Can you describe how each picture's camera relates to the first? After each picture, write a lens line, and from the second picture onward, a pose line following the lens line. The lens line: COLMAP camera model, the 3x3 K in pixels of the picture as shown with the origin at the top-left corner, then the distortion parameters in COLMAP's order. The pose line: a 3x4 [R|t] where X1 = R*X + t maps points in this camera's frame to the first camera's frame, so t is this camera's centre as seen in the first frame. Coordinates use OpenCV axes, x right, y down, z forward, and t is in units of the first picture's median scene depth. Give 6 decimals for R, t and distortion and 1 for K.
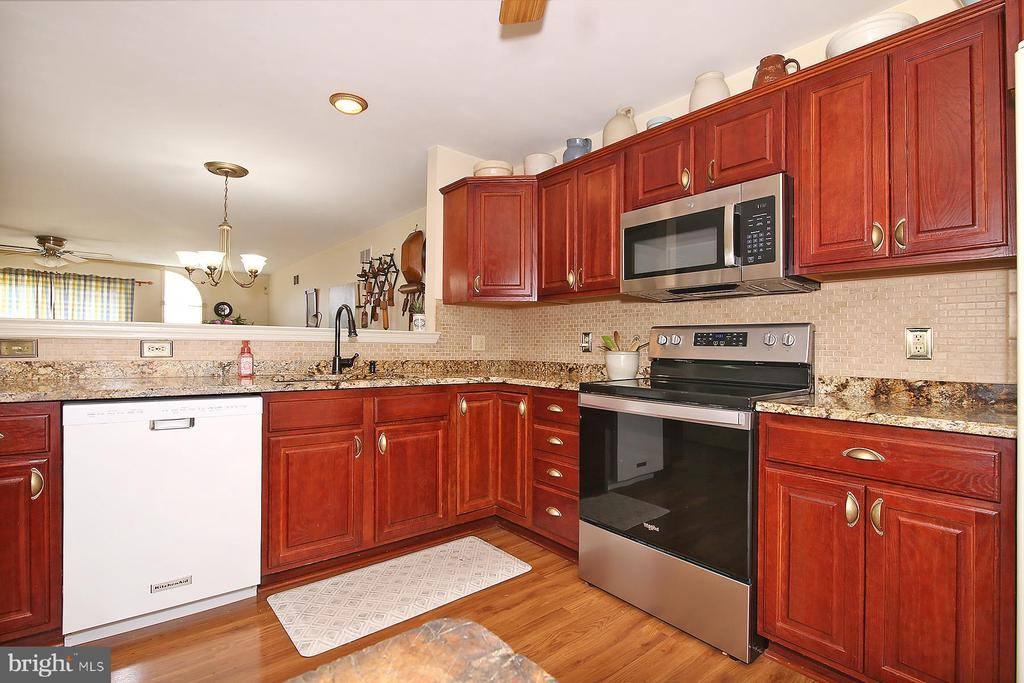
lens RADIAL K [[479.4, 0, 514.8], [0, 479.4, 337.0], [0, 0, 1]] dist [-0.001637, -0.000702]
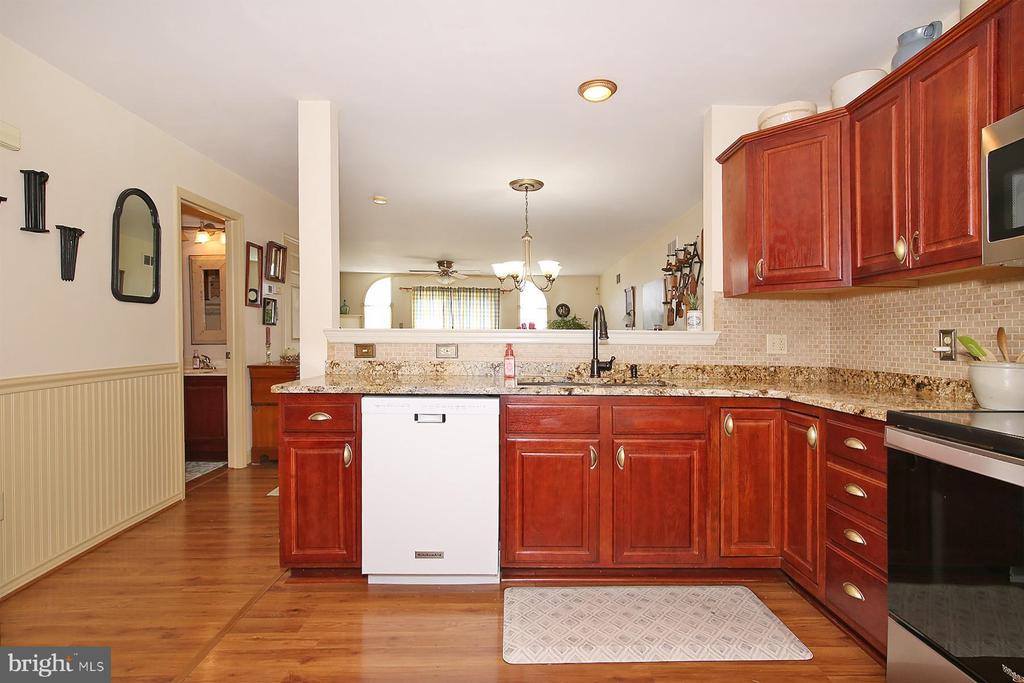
lens RADIAL K [[496.3, 0, 525.4], [0, 496.3, 350.1], [0, 0, 1]] dist [0.010930, -0.000379]
pose [[0.780672, 0.009637, -0.624867, 0.152319], [0.013852, 0.999369, 0.032718, -0.013789], [0.624788, -0.034198, 0.780045, 0.142890]]
